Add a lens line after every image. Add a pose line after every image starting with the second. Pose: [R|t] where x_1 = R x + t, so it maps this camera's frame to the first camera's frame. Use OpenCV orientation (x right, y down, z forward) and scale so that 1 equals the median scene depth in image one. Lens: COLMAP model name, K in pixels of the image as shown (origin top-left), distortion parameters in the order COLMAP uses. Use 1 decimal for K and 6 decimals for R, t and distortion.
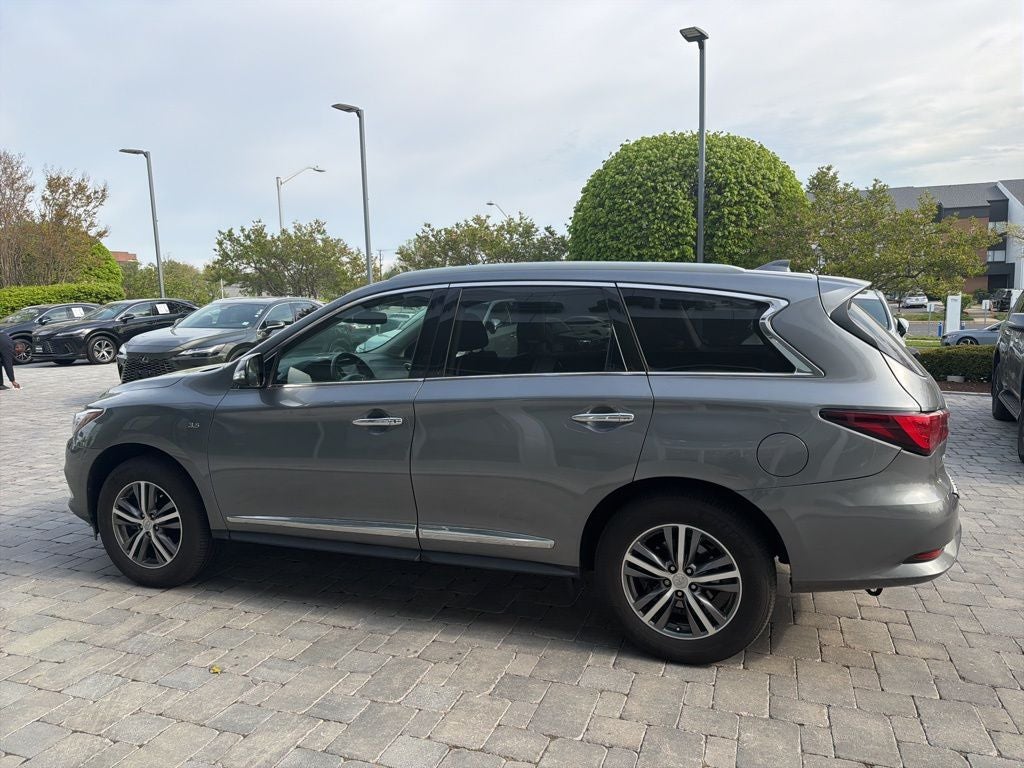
lens RADIAL K [[714.8, 0, 515.7], [0, 714.8, 396.0], [0, 0, 1]] dist [0.035808, -0.042598]
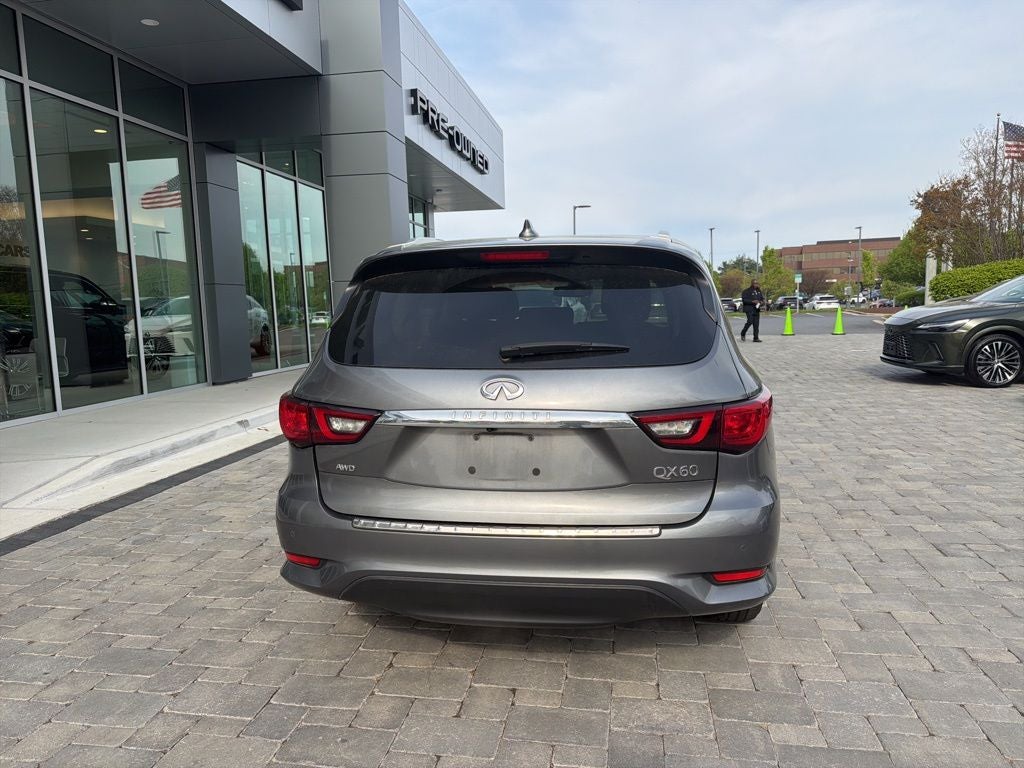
lens RADIAL K [[716.2, 0, 517.3], [0, 716.2, 391.5], [0, 0, 1]] dist [0.033416, -0.040315]
pose [[0.188429, 0.138421, -0.972283, 1.045615], [-0.107028, 0.987015, 0.119776, -0.085620], [0.976237, 0.081492, 0.200797, 0.762390]]
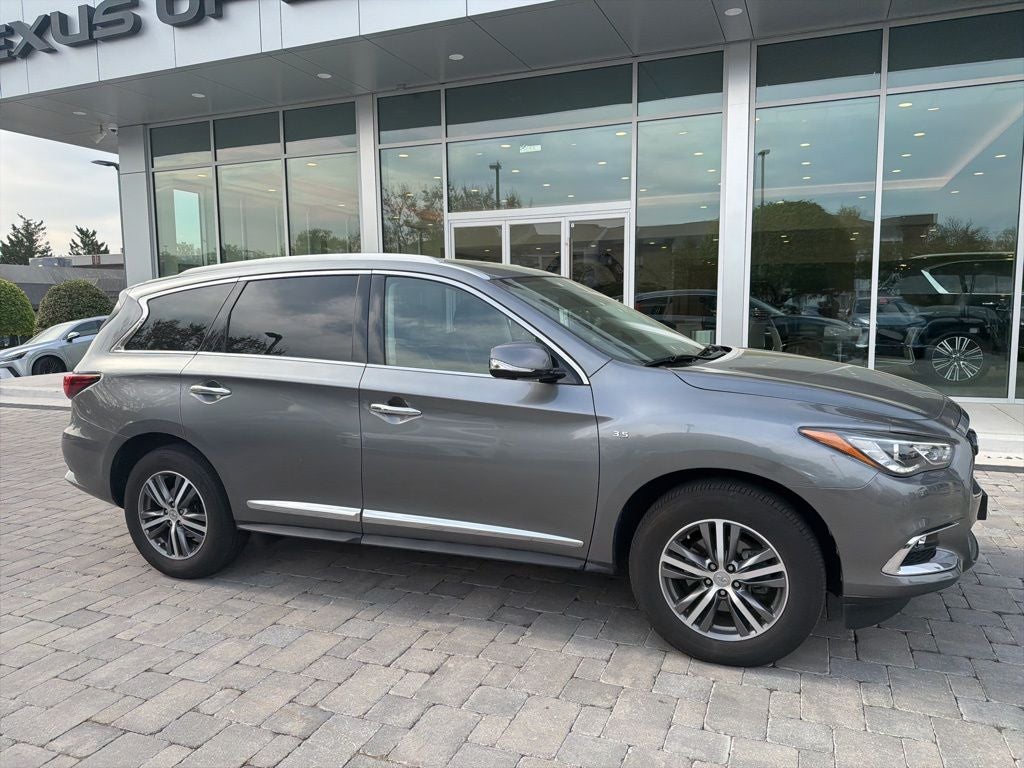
lens RADIAL K [[716.2, 0, 516.9], [0, 716.2, 381.4], [0, 0, 1]] dist [0.033416, -0.040315]
pose [[-0.998544, 0.032668, 0.042919, -0.186575], [0.041816, 0.971466, 0.233461, -0.245972], [-0.034068, 0.234916, -0.971418, 2.088921]]
